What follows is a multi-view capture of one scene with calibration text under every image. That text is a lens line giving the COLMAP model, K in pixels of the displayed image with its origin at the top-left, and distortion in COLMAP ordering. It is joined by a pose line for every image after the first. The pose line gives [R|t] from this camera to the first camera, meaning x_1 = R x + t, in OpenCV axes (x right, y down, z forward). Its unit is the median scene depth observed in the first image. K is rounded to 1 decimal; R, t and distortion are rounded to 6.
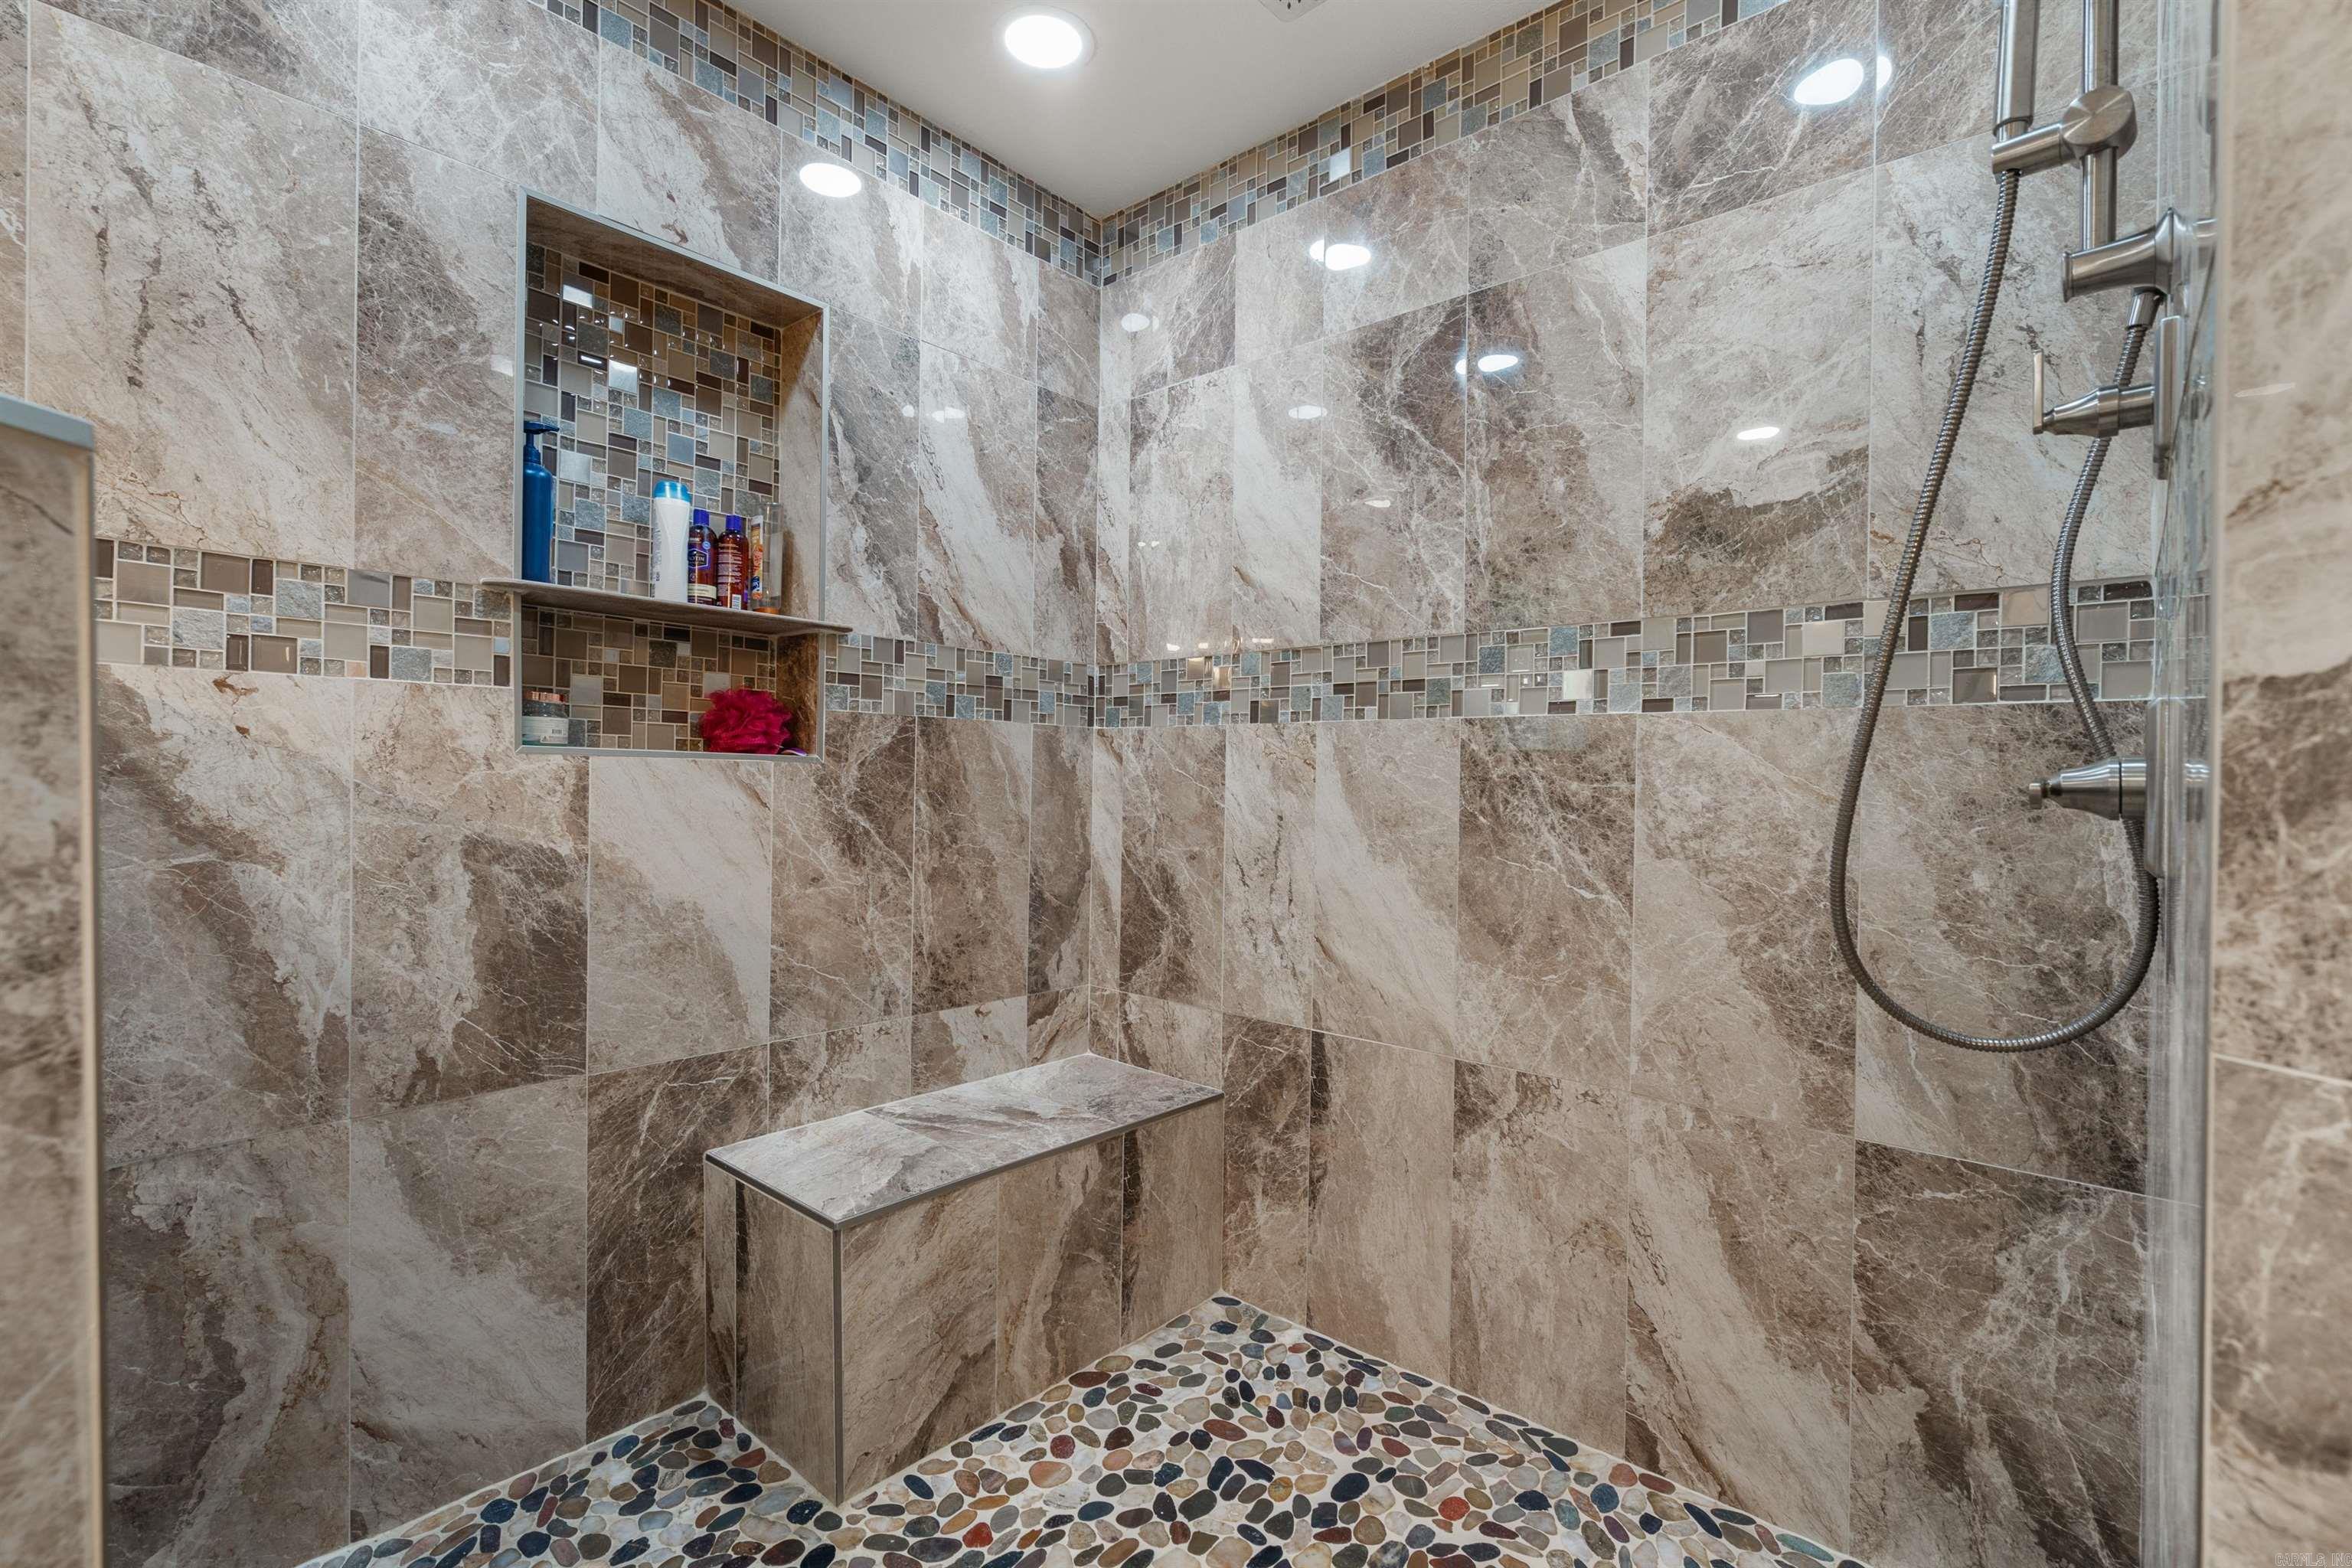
lens RADIAL K [[1075.9, 0, 1179.4], [0, 1075.9, 779.9], [0, 0, 1]] dist [-0.003724, 0.001954]
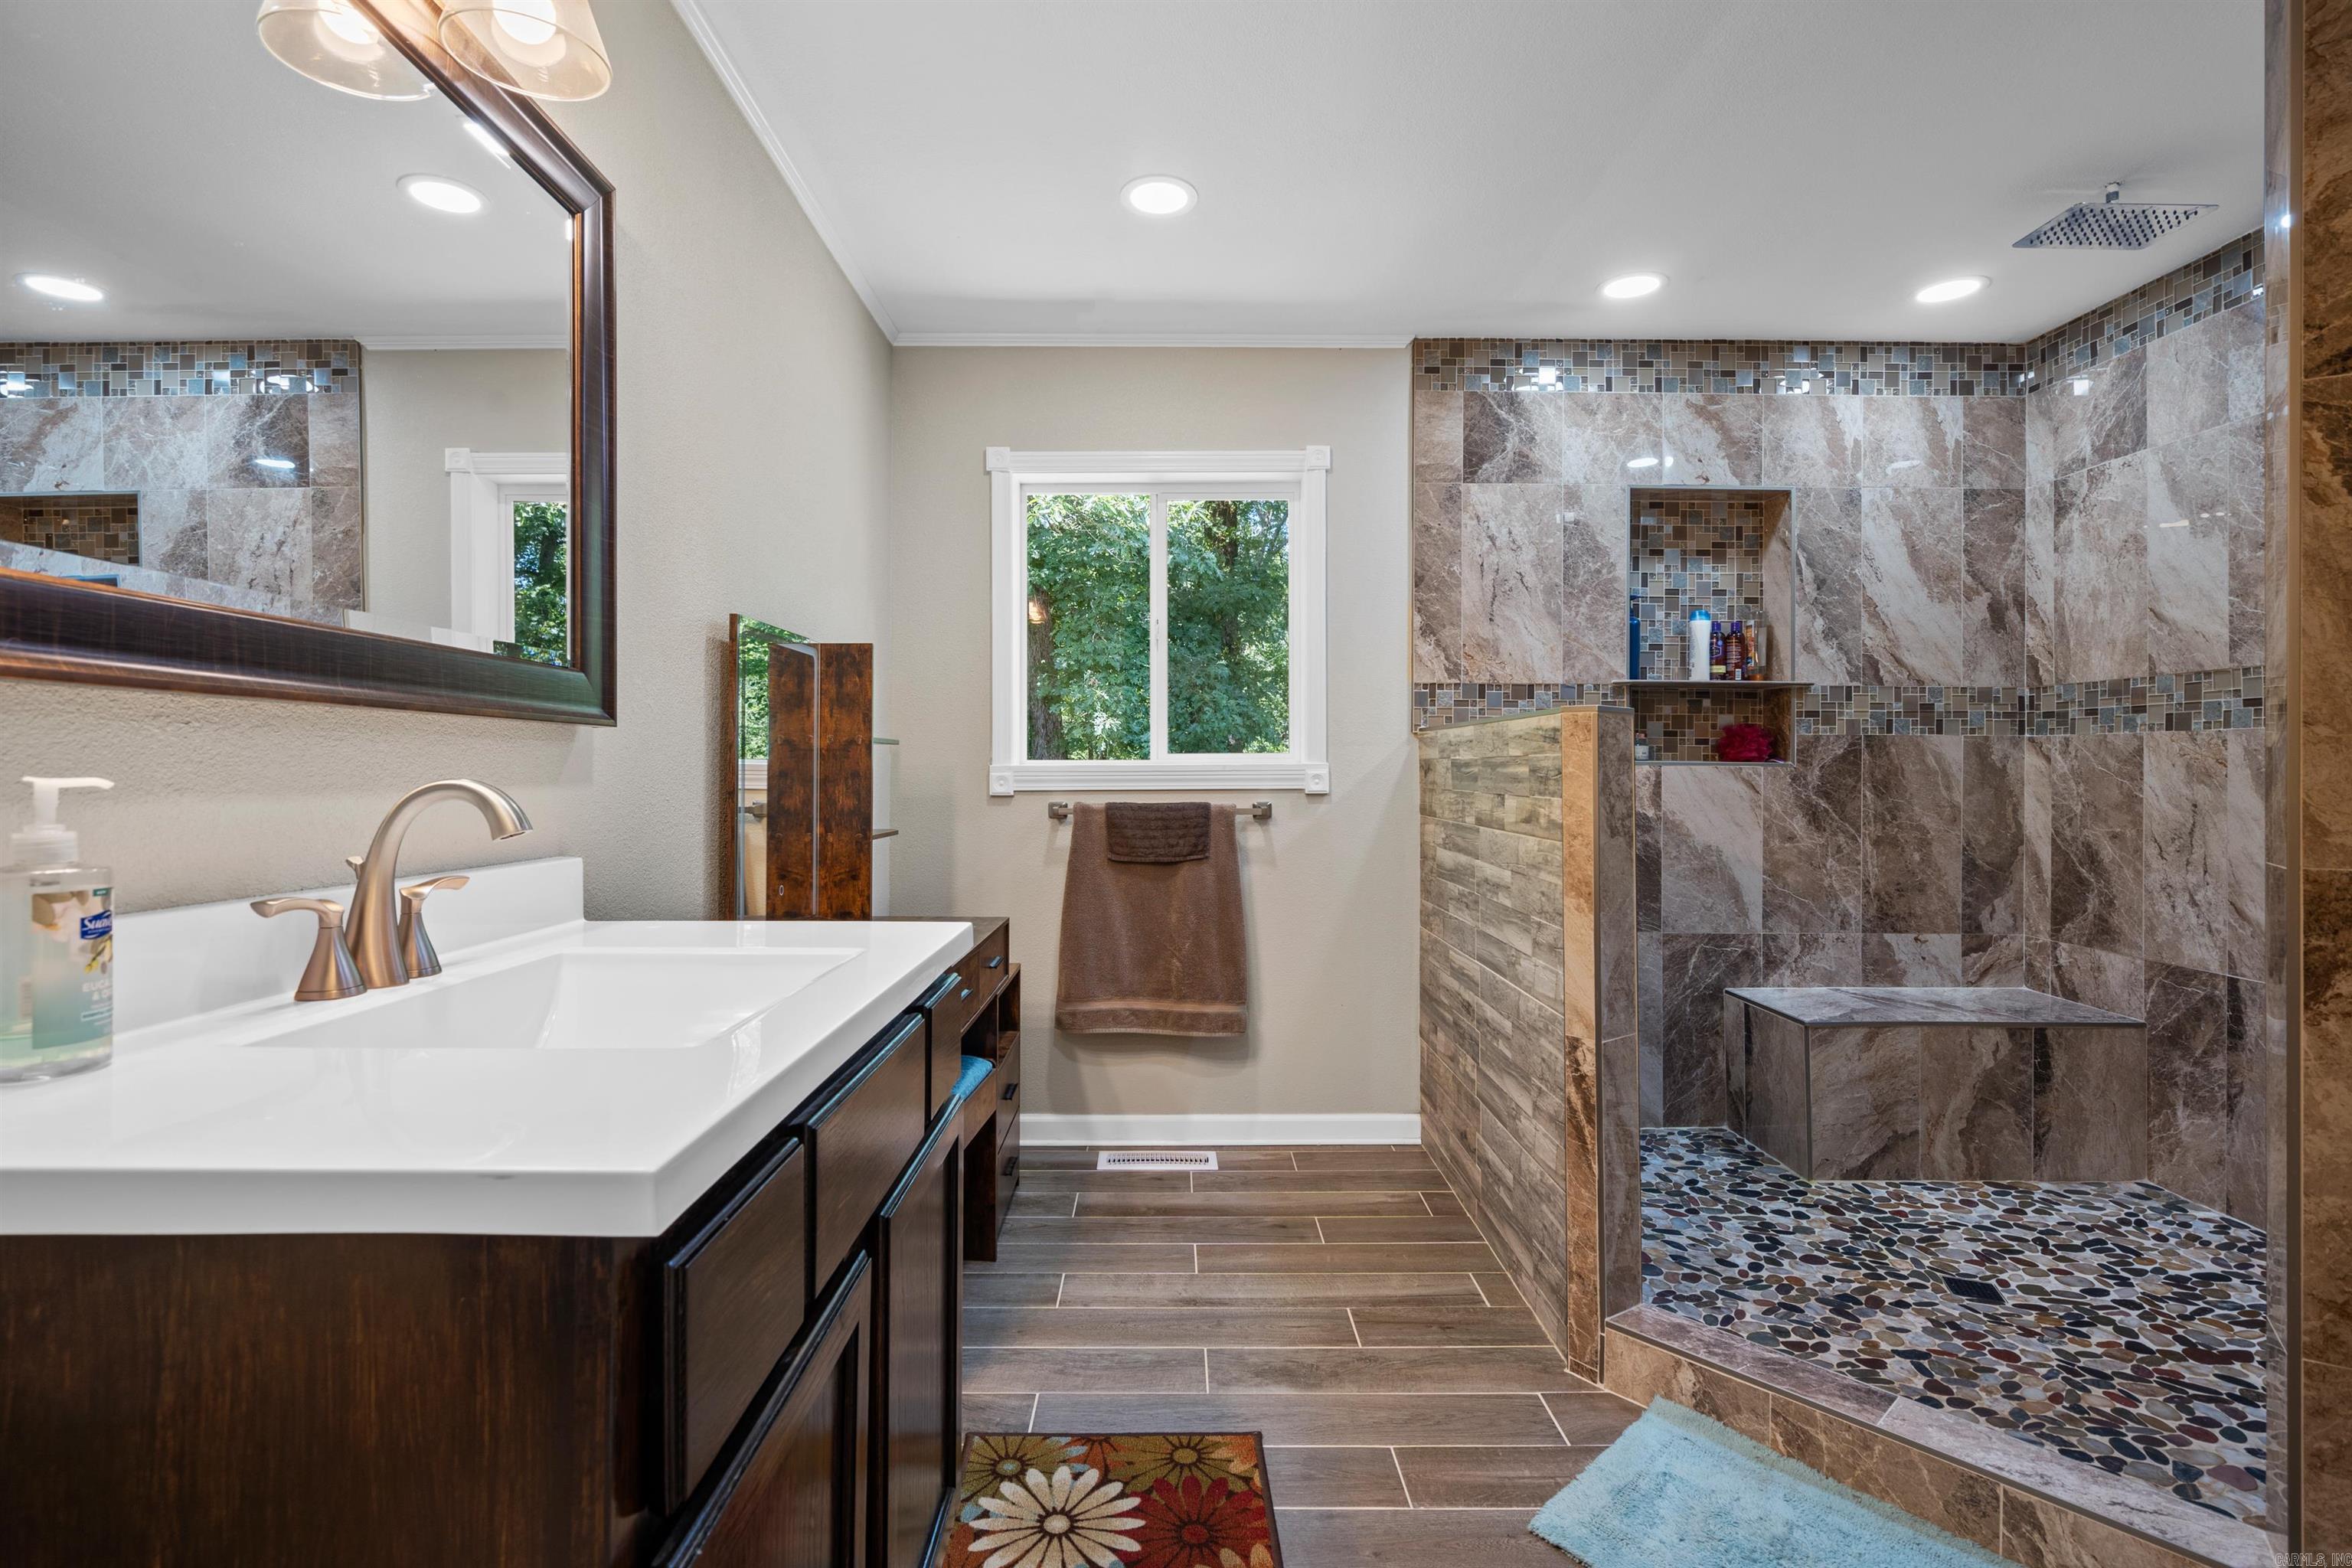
lens RADIAL K [[1075.9, 0, 1168.7], [0, 1075.9, 764.4], [0, 0, 1]] dist [-0.003724, 0.001954]
pose [[0.661807, -0.013589, -0.749551, 0.265529], [0.004989, 0.999893, -0.013723, -0.002115], [0.749658, 0.005342, 0.661804, -0.803033]]
